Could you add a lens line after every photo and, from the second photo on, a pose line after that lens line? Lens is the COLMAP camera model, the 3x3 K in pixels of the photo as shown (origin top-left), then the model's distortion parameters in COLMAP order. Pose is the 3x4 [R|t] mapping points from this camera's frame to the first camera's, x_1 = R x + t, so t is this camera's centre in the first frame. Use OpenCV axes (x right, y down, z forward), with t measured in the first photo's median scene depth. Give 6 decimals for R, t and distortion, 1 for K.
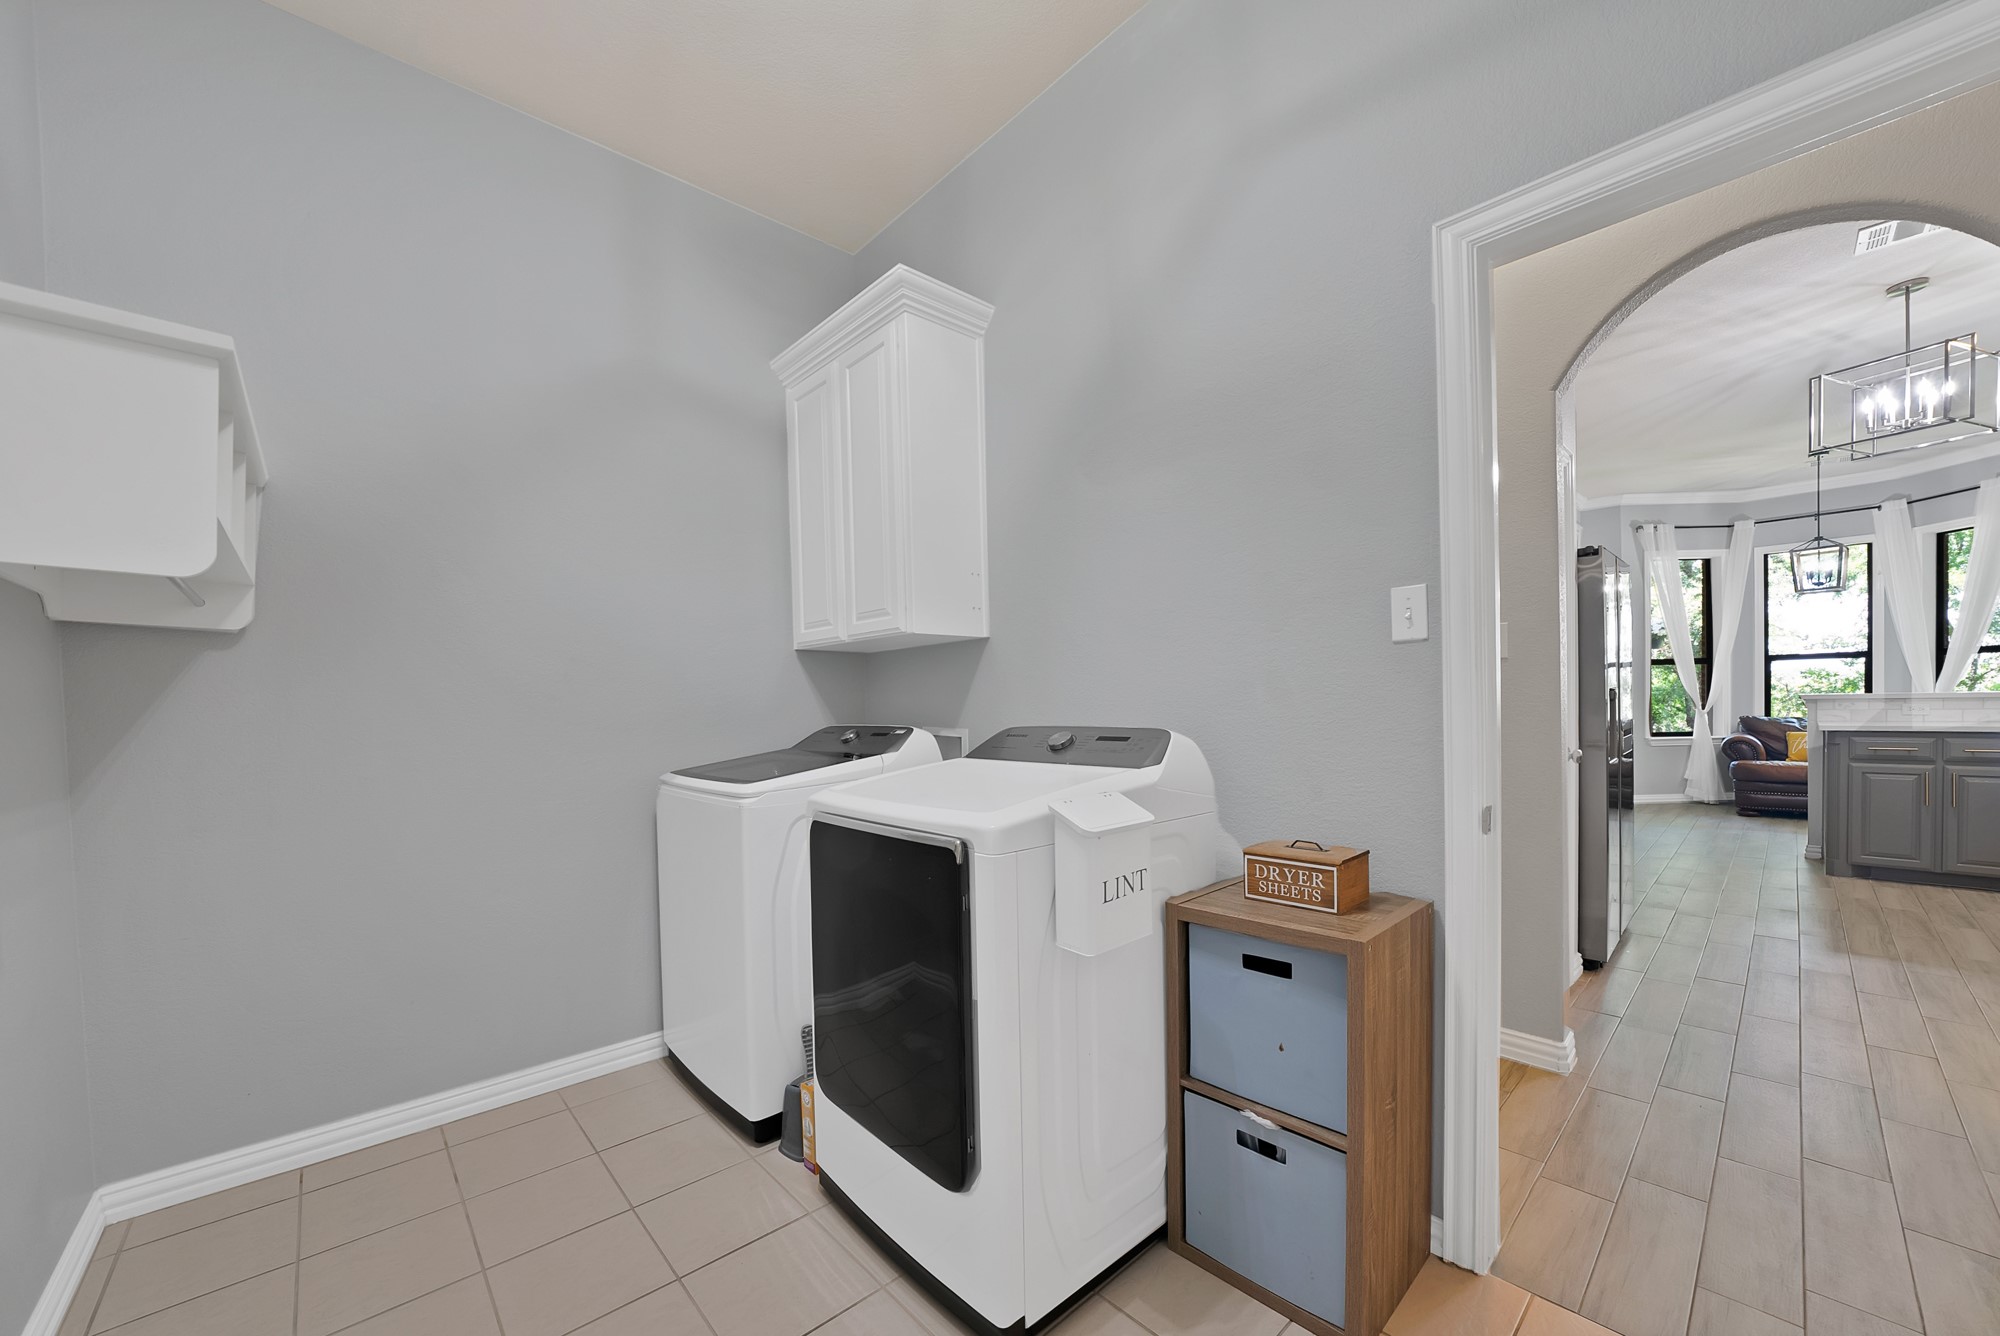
lens RADIAL K [[718.9, 0, 1003.1], [0, 718.9, 721.0], [0, 0, 1]] dist [-0.027626, 0.002405]
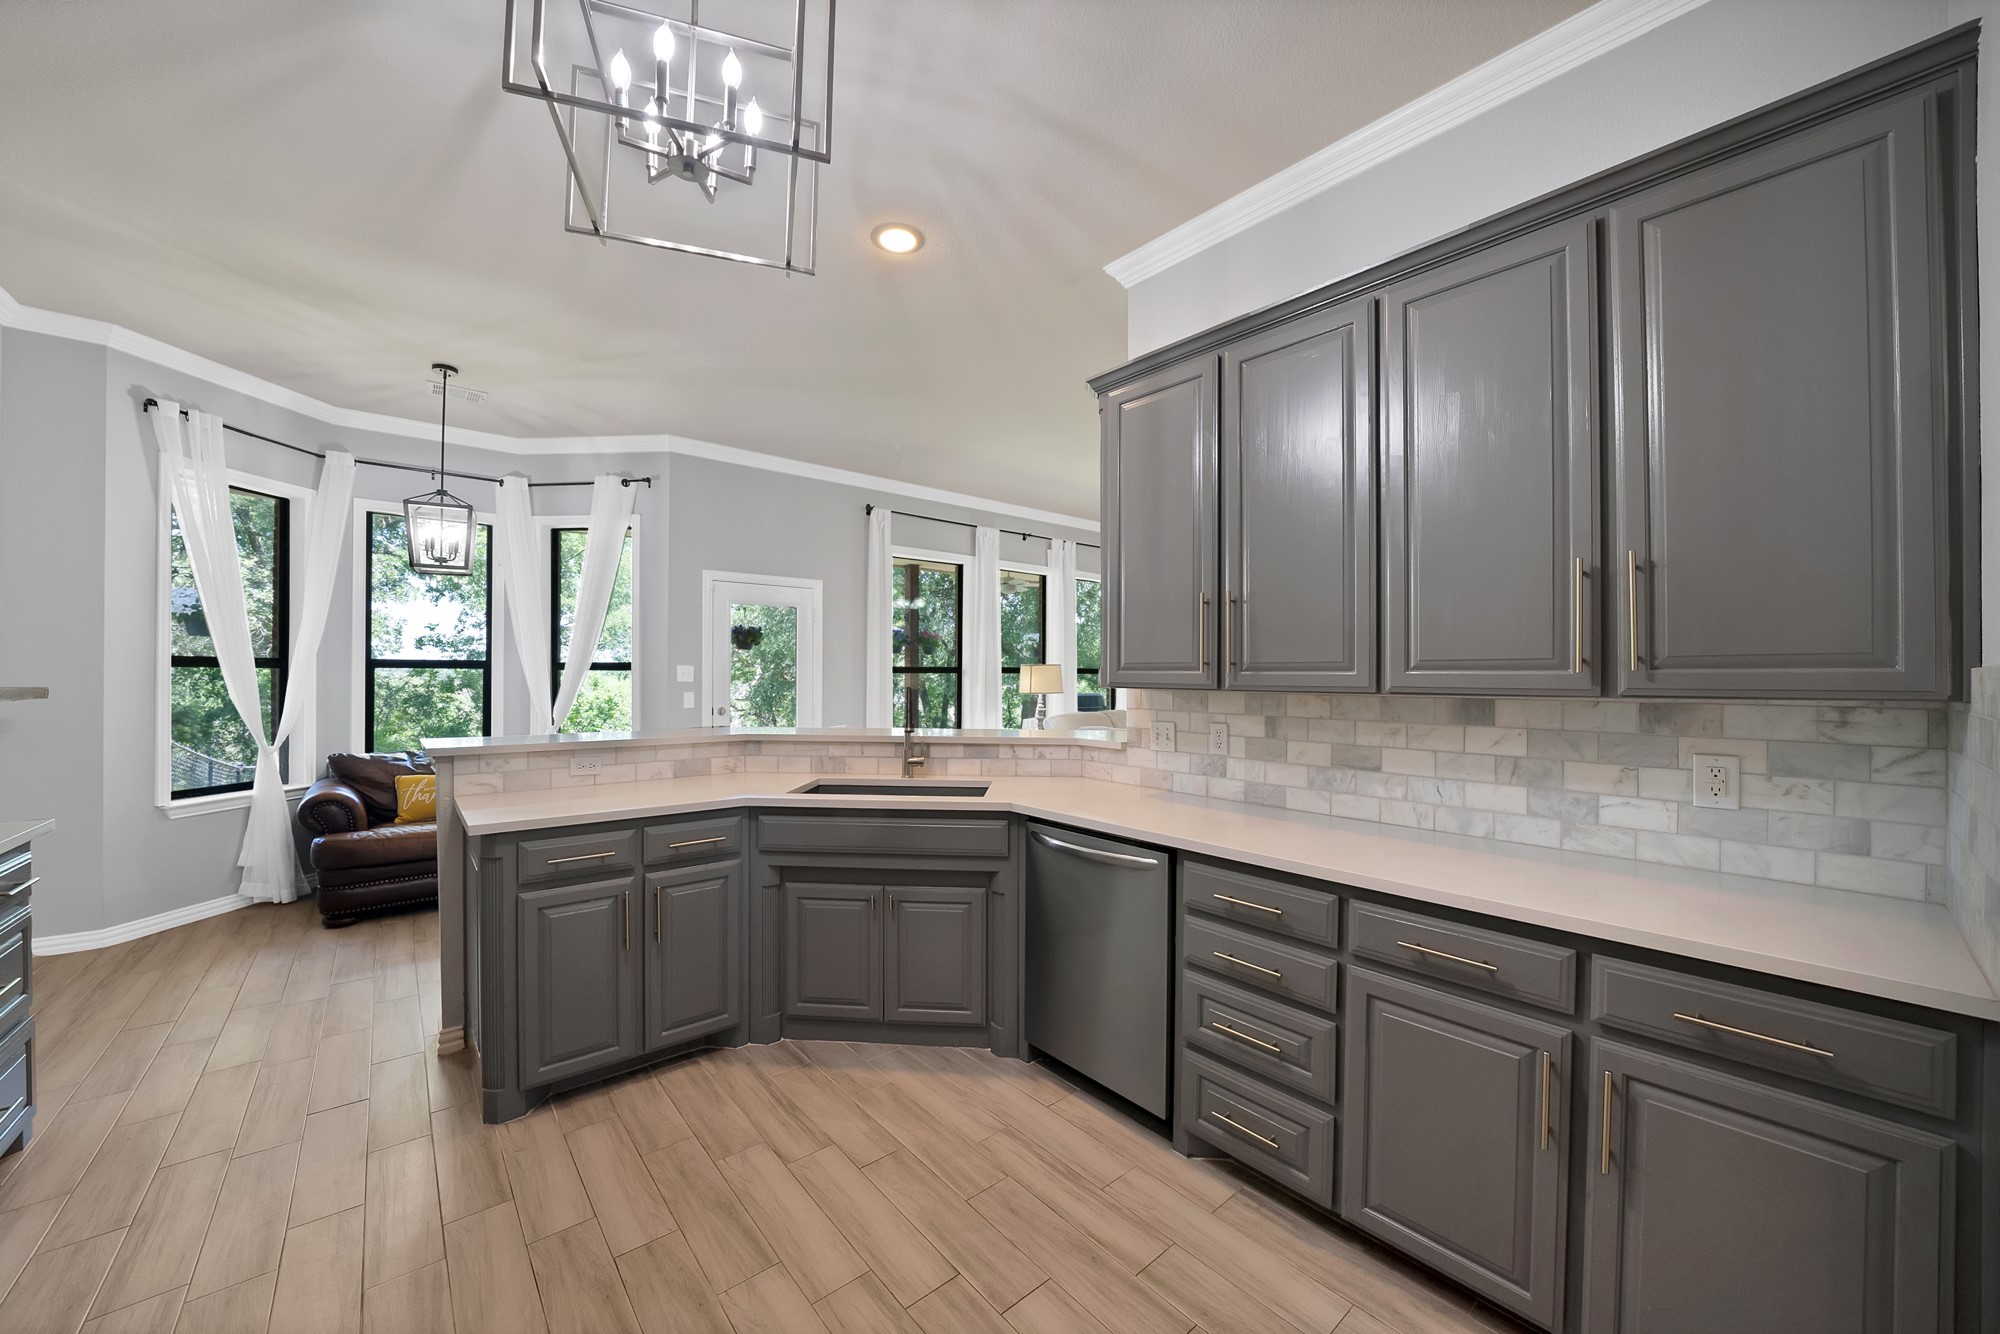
lens RADIAL K [[718.9, 0, 994.1], [0, 718.9, 674.8], [0, 0, 1]] dist [-0.027626, 0.002405]
pose [[0.015565, 0.027138, 0.999511, 0.456855], [0.024482, 0.999322, -0.027514, -0.049365], [-0.999579, 0.024899, 0.014890, 0.415068]]
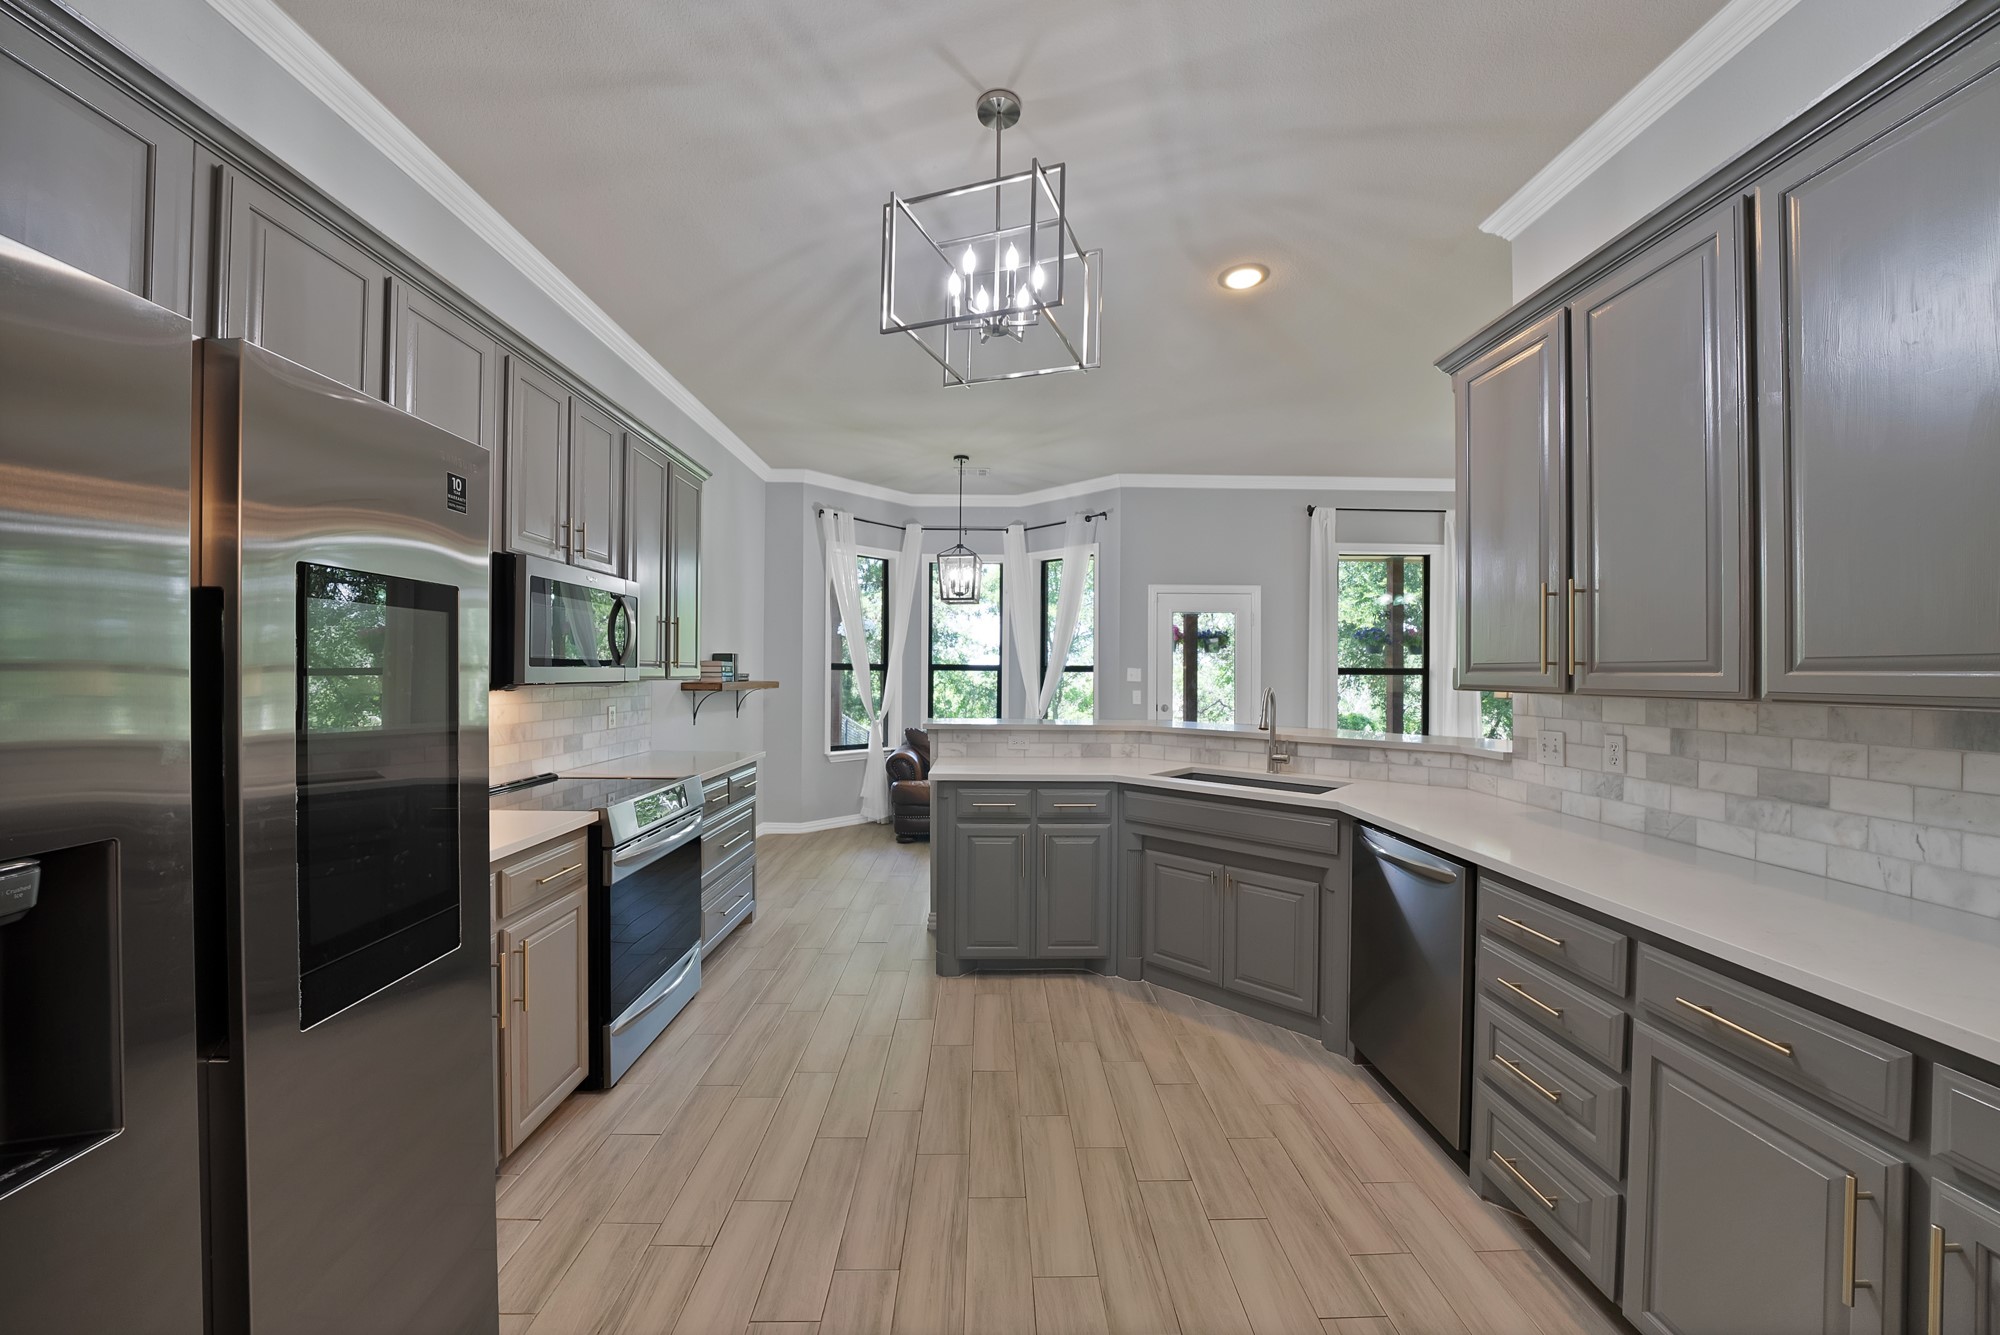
lens RADIAL K [[718.9, 0, 1002.6], [0, 718.9, 671.1], [0, 0, 1]] dist [-0.027626, 0.002405]
pose [[0.644120, 0.034205, 0.764159, 0.425916], [-0.001590, 0.999057, -0.043379, -0.045099], [-0.764923, 0.026726, 0.643567, 0.298543]]
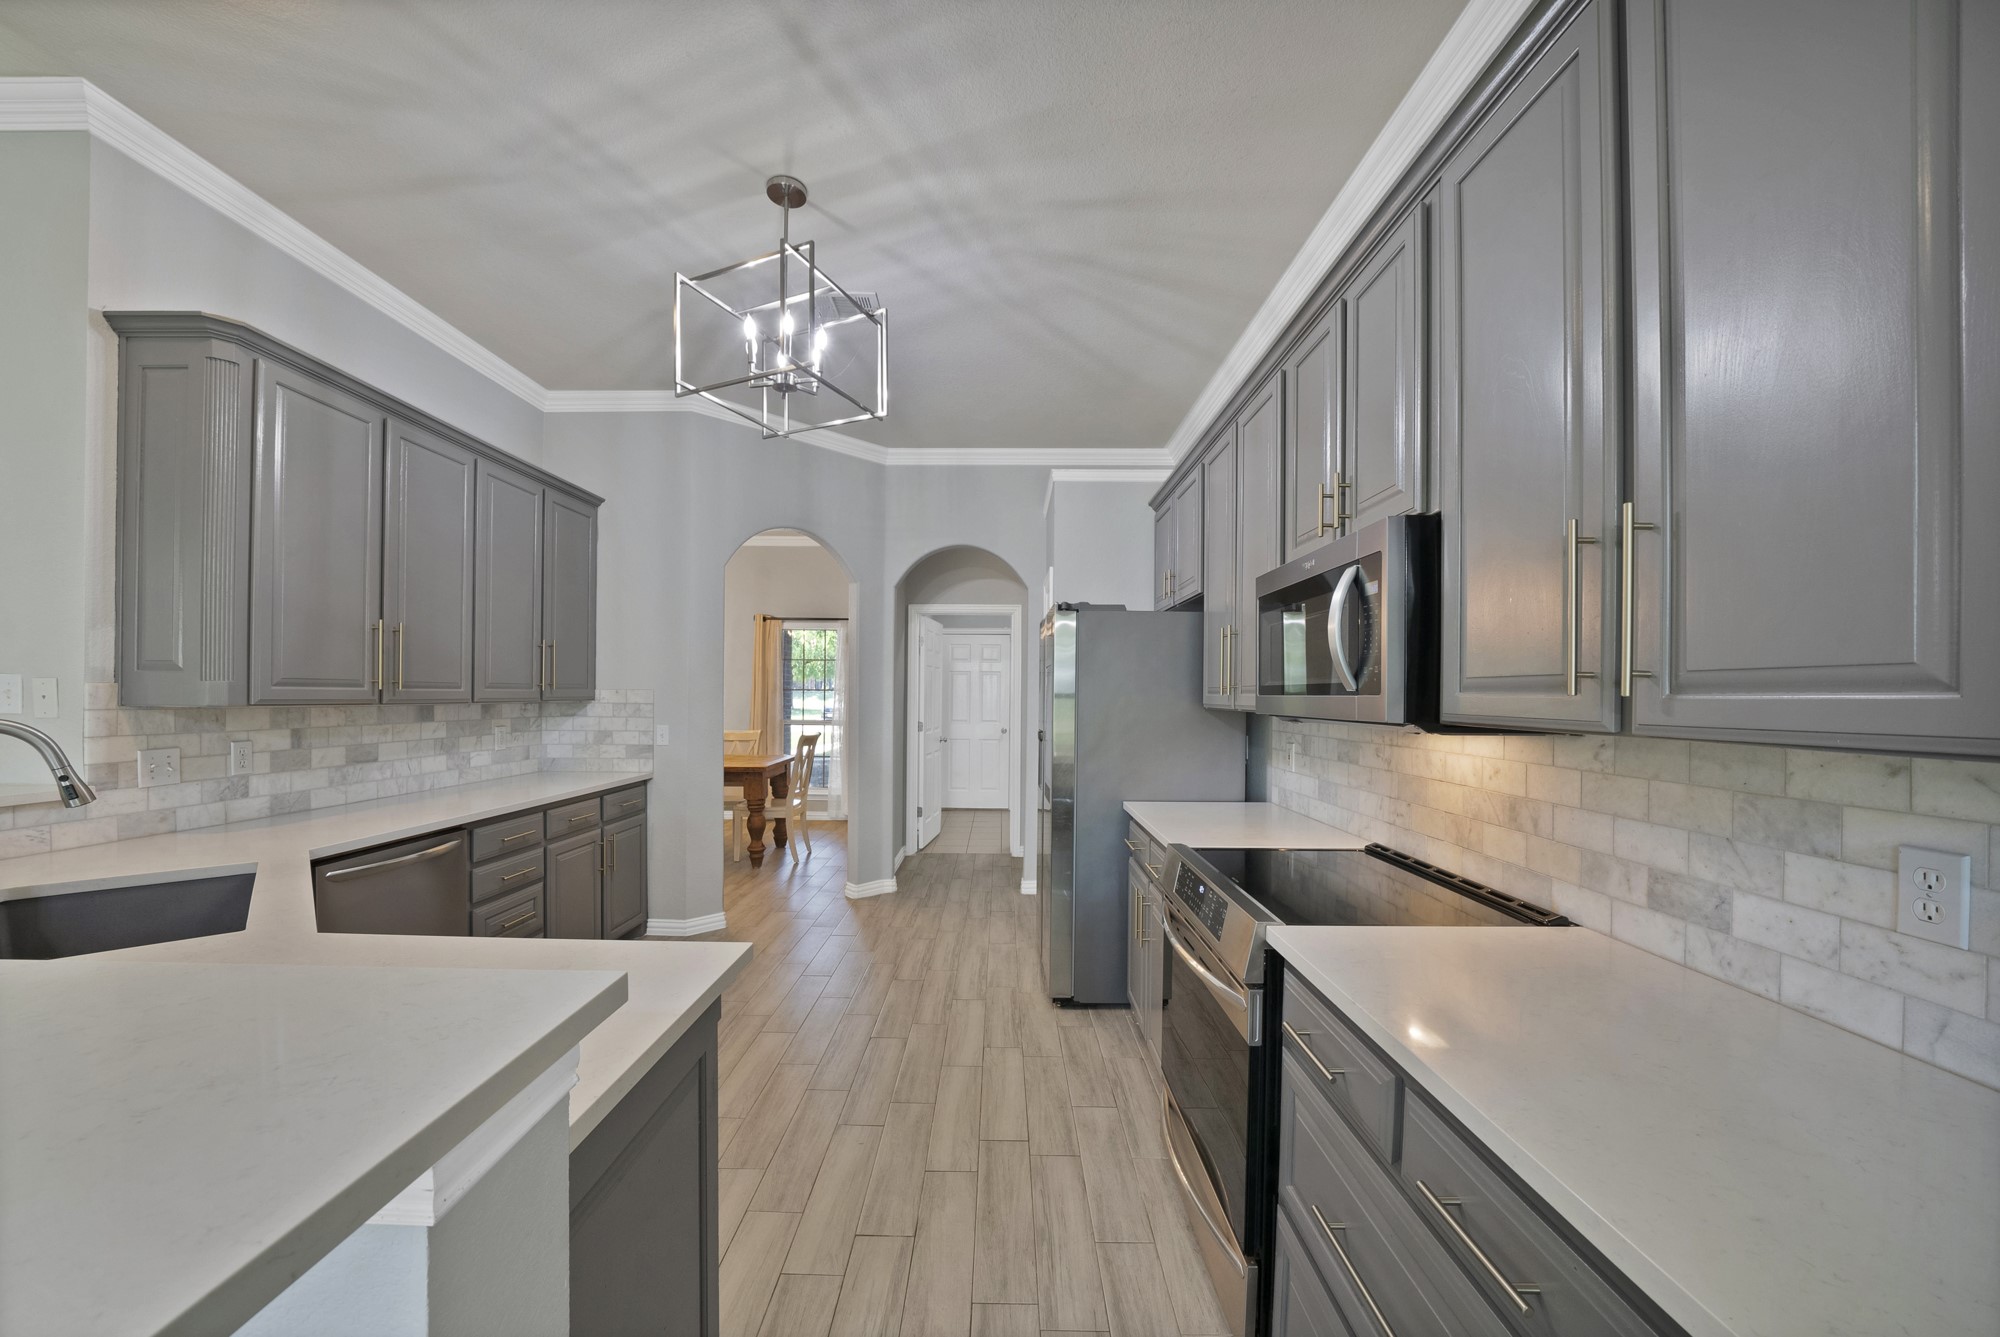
lens RADIAL K [[718.9, 0, 998.4], [0, 718.9, 699.6], [0, 0, 1]] dist [-0.027626, 0.002405]
pose [[-0.663664, 0.026989, -0.747544, 0.881804], [-0.012266, 0.998822, 0.046950, -0.074895], [0.747931, 0.040328, -0.662551, 0.847573]]
